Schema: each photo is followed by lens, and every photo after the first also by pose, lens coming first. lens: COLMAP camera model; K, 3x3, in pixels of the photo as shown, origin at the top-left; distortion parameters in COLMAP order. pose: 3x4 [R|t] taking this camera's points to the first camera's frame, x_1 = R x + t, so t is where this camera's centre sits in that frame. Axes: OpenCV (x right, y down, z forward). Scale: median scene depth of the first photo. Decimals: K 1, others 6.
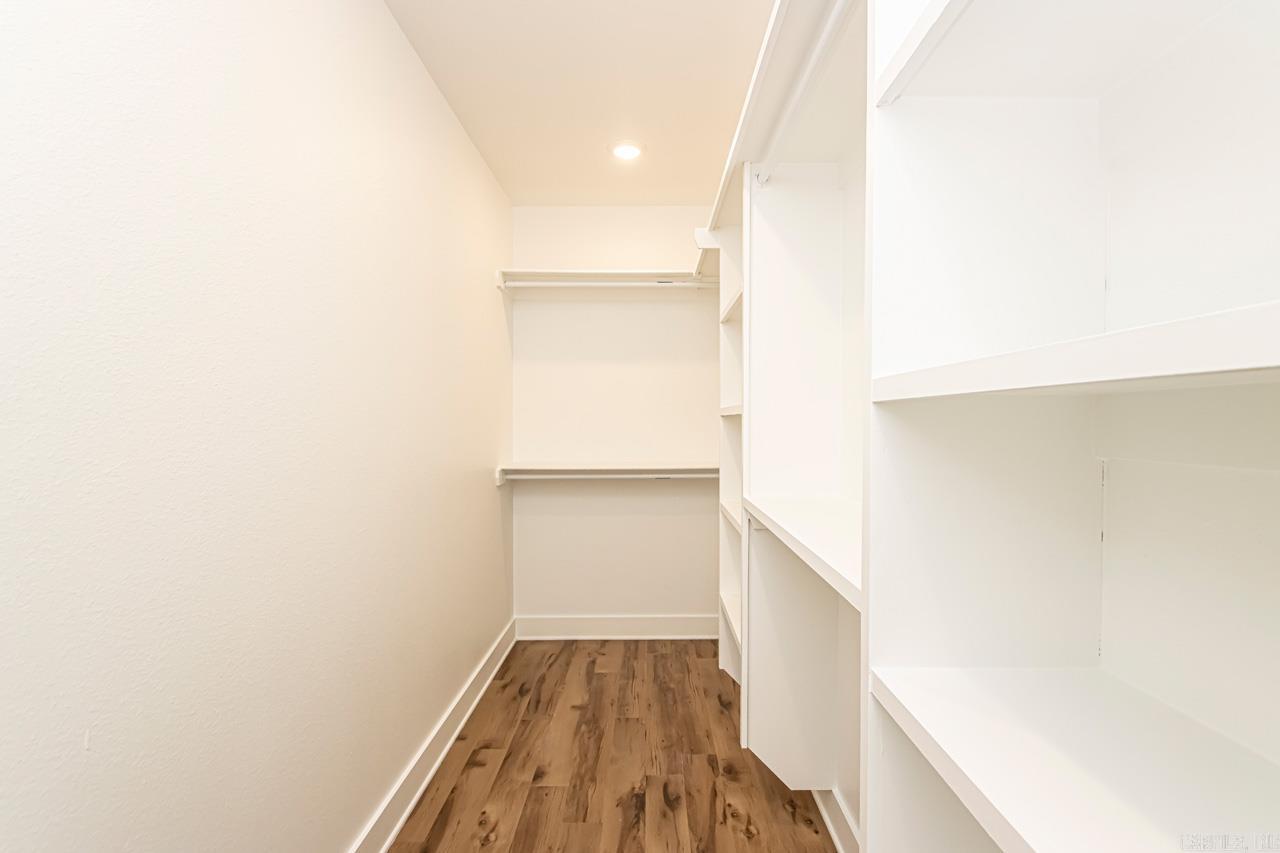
lens RADIAL K [[596.3, 0, 646.6], [0, 596.3, 430.2], [0, 0, 1]] dist [0.019870, -0.020912]
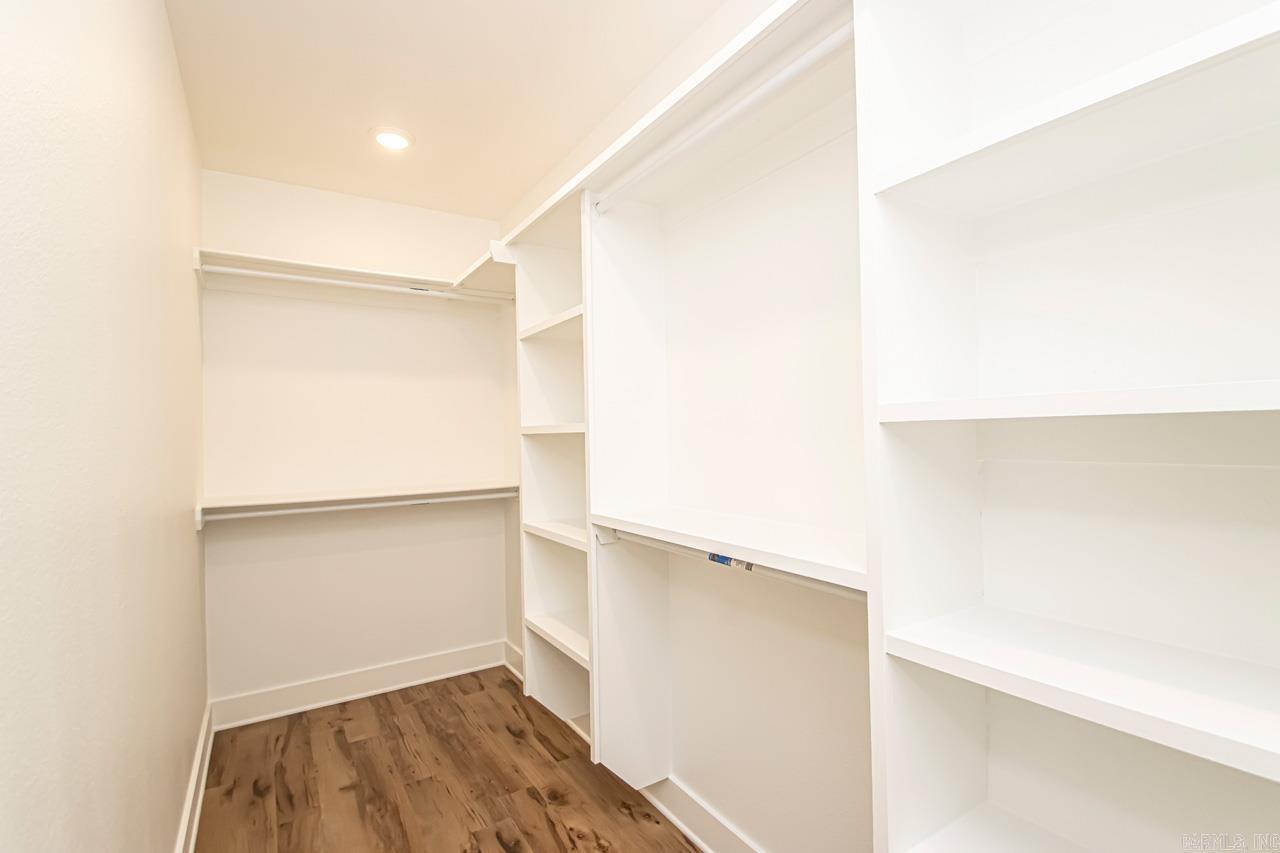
lens RADIAL K [[598.8, 0, 640.0], [0, 598.8, 426.5], [0, 0, 1]] dist [0.033930, -0.035395]
pose [[0.841451, -0.006099, 0.540298, -0.217386], [0.024760, 0.999321, -0.027280, -0.004746], [-0.539765, 0.036332, 0.841031, 0.057563]]
